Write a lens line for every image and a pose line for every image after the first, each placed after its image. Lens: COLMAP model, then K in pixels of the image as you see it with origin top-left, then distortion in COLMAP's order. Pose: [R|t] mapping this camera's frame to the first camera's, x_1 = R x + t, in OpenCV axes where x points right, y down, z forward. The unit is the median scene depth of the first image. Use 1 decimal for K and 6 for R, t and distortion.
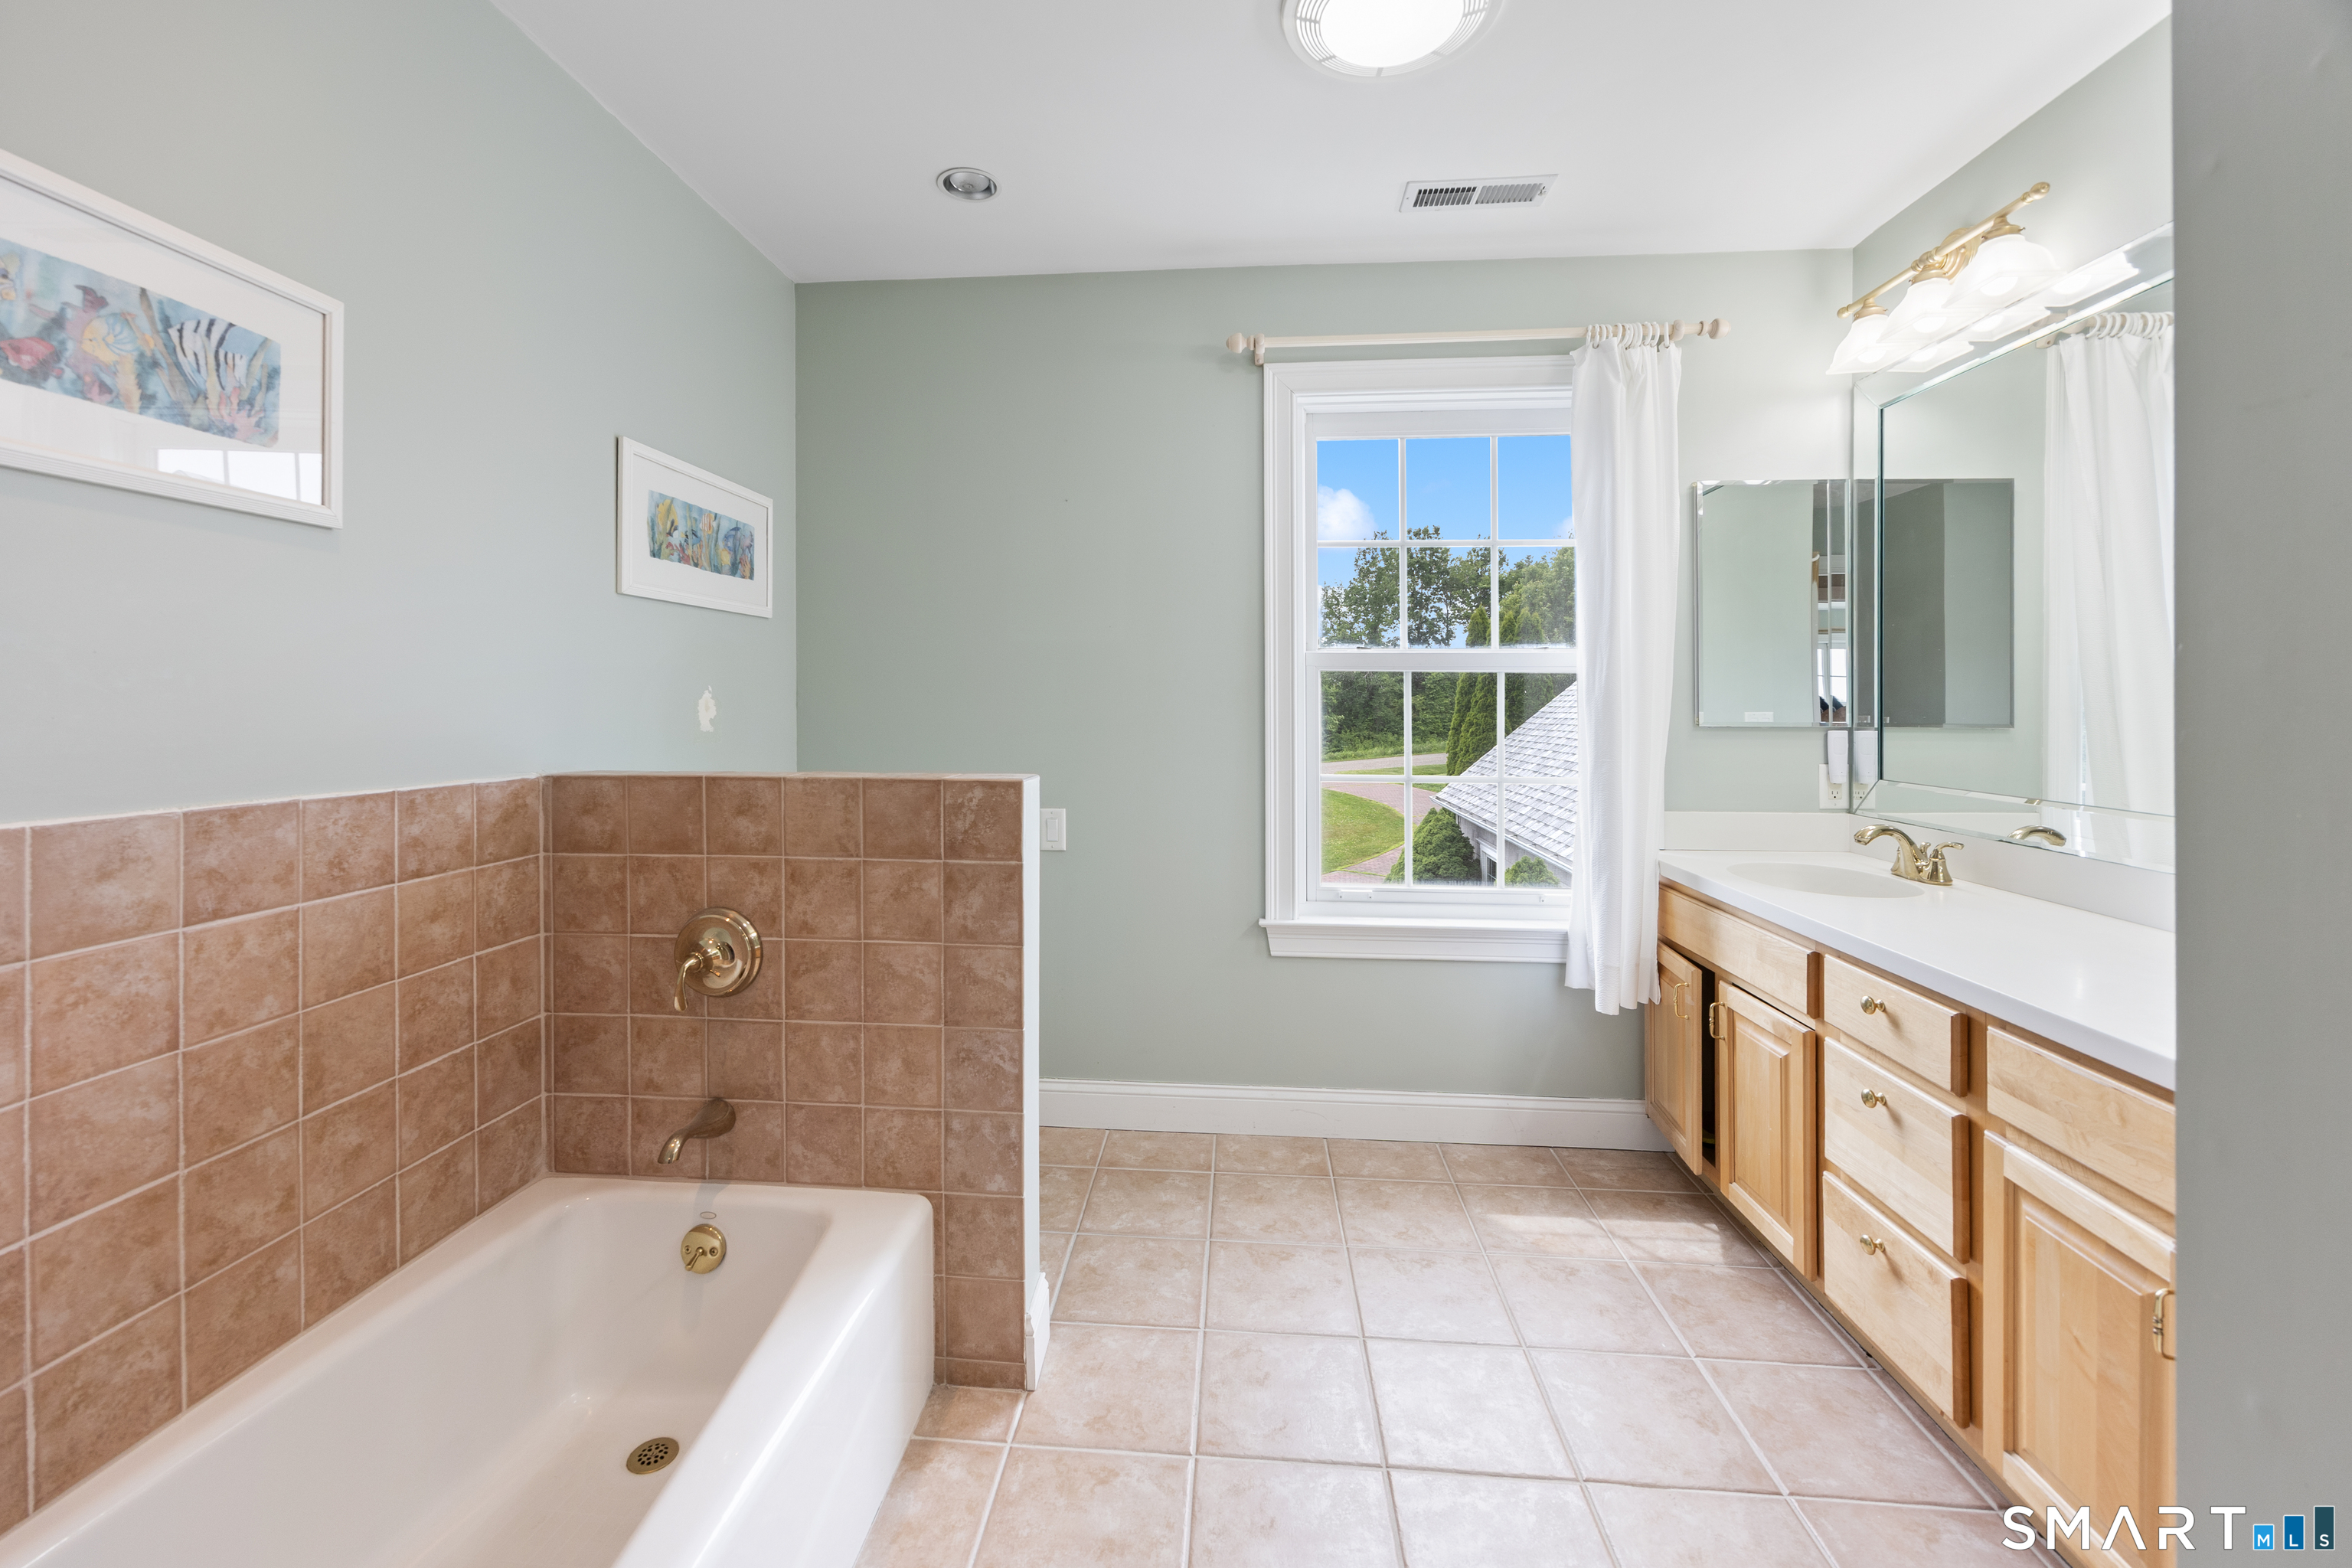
lens RADIAL K [[934.9, 0, 1170.0], [0, 934.9, 700.1], [0, 0, 1]] dist [0.000420, 0.001737]
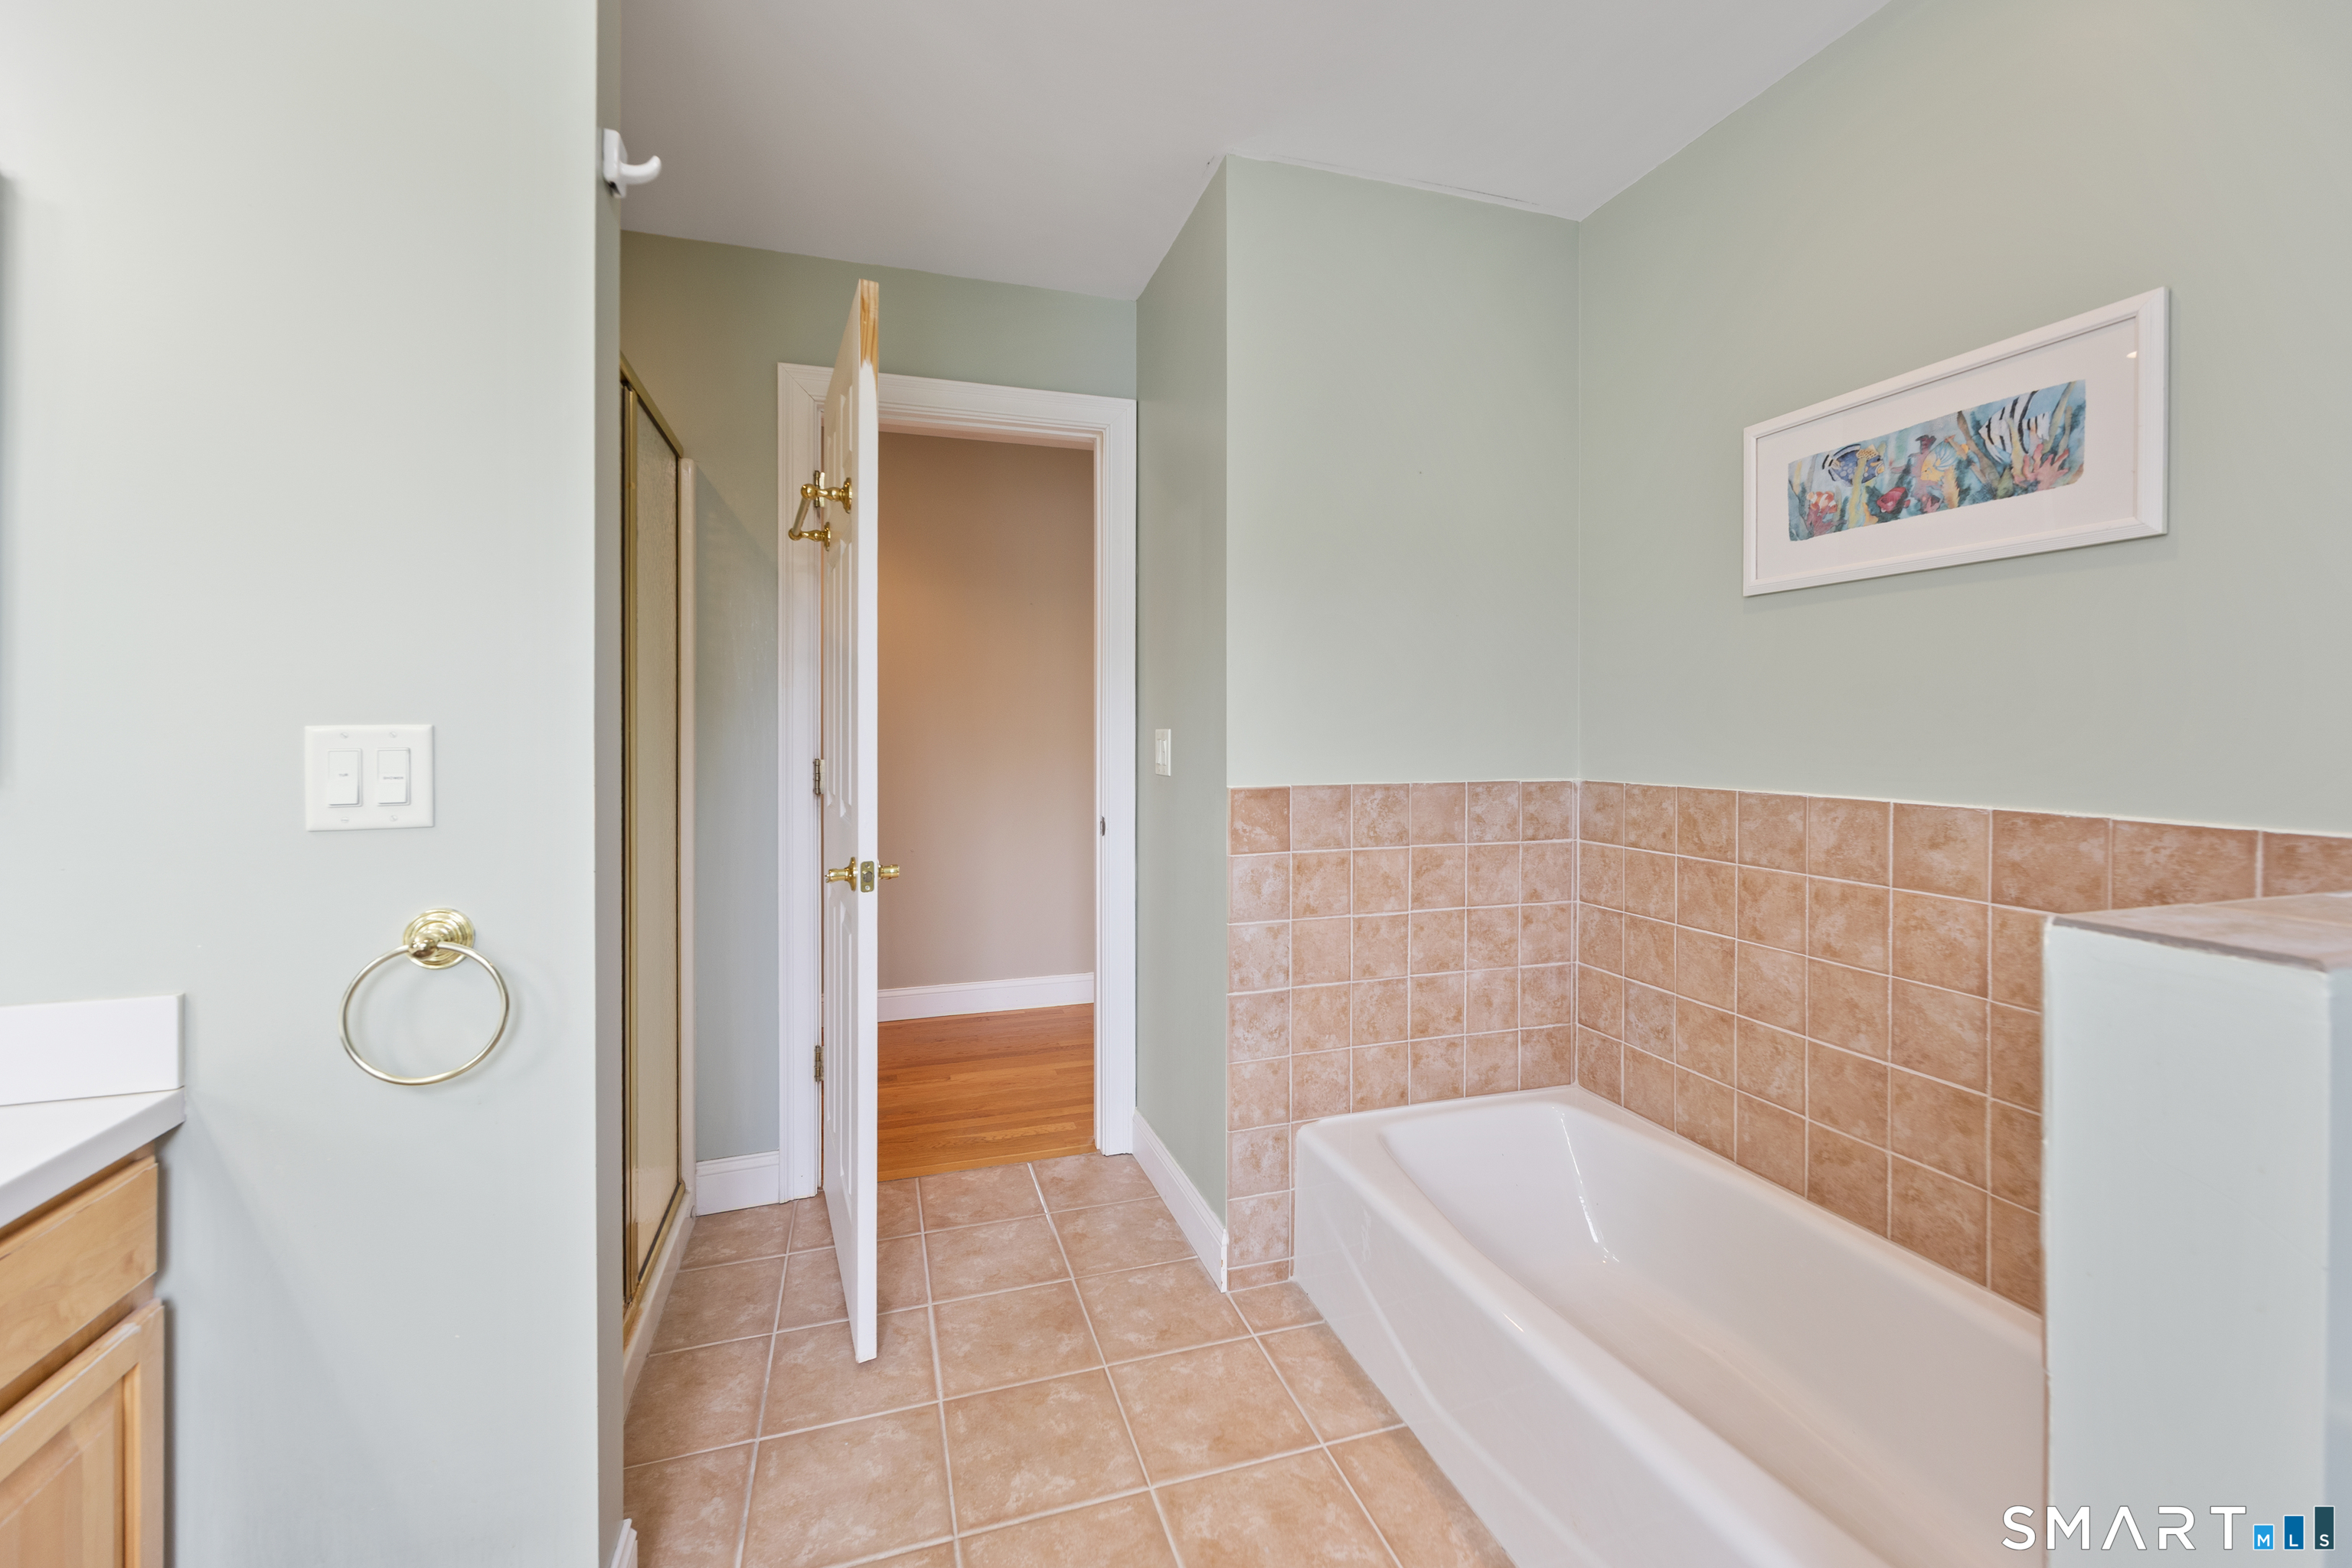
lens RADIAL K [[934.9, 0, 1163.0], [0, 934.9, 731.3], [0, 0, 1]] dist [0.000420, 0.001737]
pose [[-0.924695, 0.000404, -0.380710, 0.443152], [-0.000375, 0.999998, 0.001972, 0.012532], [0.380710, 0.001966, -0.924692, 1.741694]]
